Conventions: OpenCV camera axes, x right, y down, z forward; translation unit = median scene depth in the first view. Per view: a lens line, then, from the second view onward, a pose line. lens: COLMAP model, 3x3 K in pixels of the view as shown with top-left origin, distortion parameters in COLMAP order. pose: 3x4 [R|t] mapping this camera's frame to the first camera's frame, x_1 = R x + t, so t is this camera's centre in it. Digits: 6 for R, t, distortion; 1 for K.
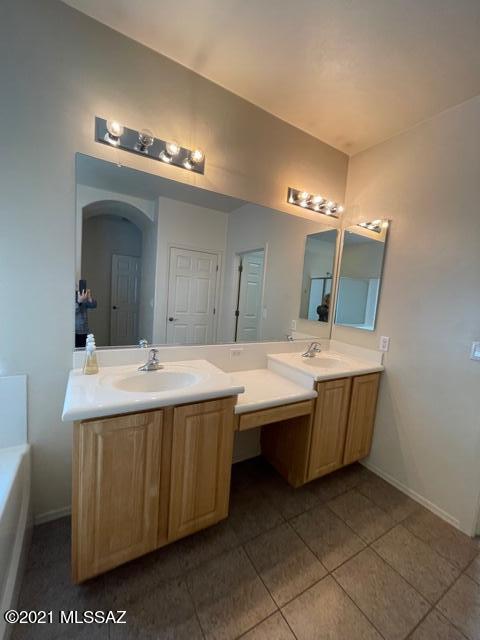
lens RADIAL K [[257.8, 0, 237.8], [0, 257.8, 319.5], [0, 0, 1]] dist [-0.000783, 0.000000]
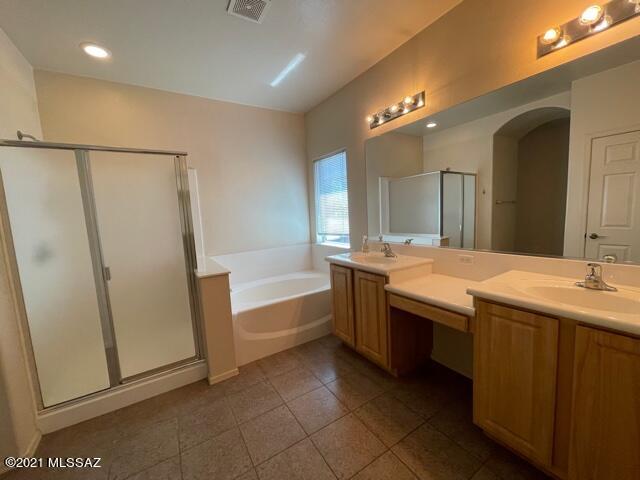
lens RADIAL K [[257.8, 0, 318.9], [0, 257.8, 239.3], [0, 0, 1]] dist [-0.000783, 0.000000]
pose [[0.032003, 0.030514, -0.999022, 1.158255], [-0.050506, 0.998306, 0.028874, 0.066154], [0.998211, 0.049532, 0.033490, 0.510004]]
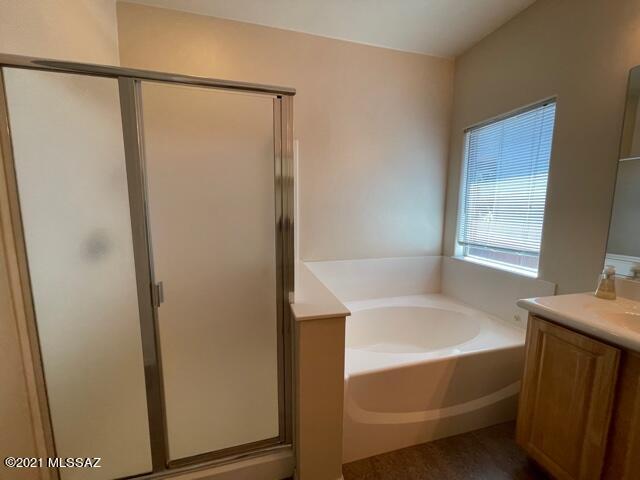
lens RADIAL K [[257.8, 0, 318.9], [0, 257.8, 239.3], [0, 0, 1]] dist [-0.000783, 0.000000]
pose [[-0.269863, 0.043173, -0.961930, 0.536307], [-0.126363, 0.988767, 0.079828, 0.046878], [0.954571, 0.143096, -0.261376, 0.188881]]
